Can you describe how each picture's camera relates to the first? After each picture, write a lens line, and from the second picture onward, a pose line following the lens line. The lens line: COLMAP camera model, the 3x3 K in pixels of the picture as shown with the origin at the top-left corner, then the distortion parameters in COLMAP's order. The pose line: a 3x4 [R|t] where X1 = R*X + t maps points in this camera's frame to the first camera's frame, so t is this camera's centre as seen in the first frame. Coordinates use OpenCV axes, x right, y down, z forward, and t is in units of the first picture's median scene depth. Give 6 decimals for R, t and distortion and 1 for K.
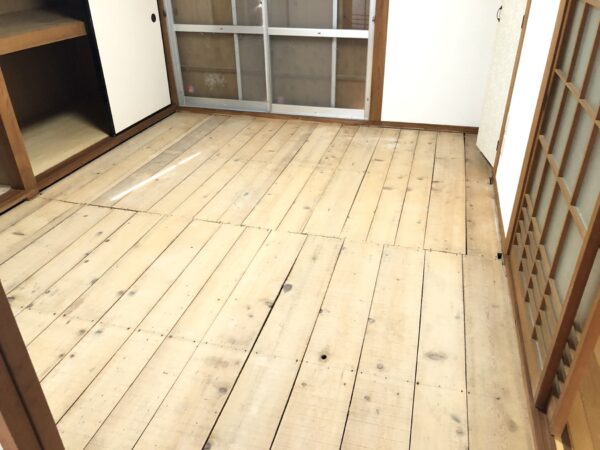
lens RADIAL K [[495.1, 0, 300.0], [0, 495.1, 225.0], [0, 0, 1]] dist [0.036391, -0.009221]
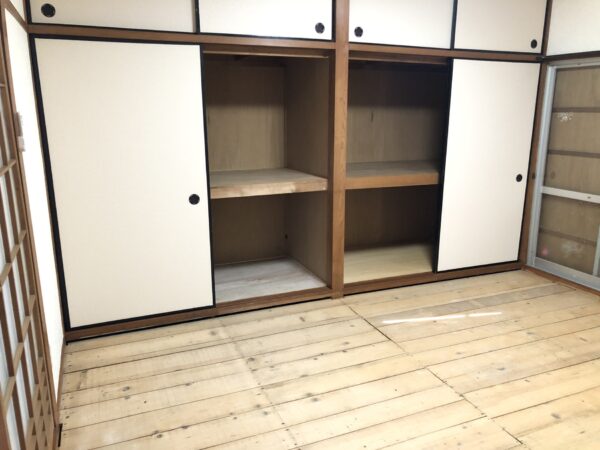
lens RADIAL K [[489.0, 0, 300.0], [0, 489.0, 225.0], [0, 0, 1]] dist [0.007119, -0.007924]
pose [[0.613407, 0.193164, -0.765780, 0.234244], [-0.399685, 0.912218, -0.090055, -0.061347], [0.681163, 0.361311, 0.636766, 0.096315]]
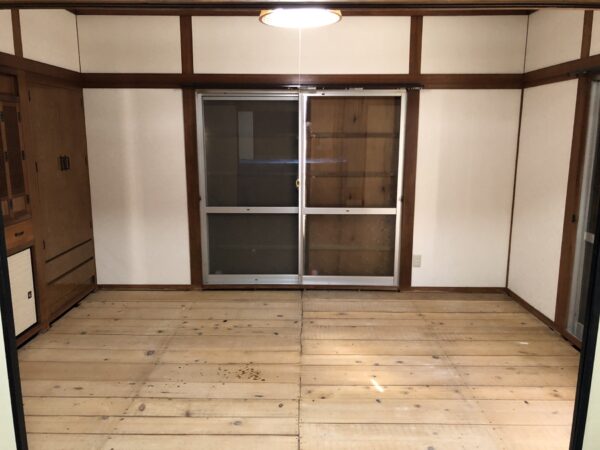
lens RADIAL K [[489.0, 0, 300.0], [0, 489.0, 225.0], [0, 0, 1]] dist [0.007119, -0.007924]
pose [[0.969118, -0.031587, 0.244565, -0.350219], [0.110052, 0.942918, -0.314314, -0.032456], [-0.220677, 0.331522, 0.917276, 0.049656]]
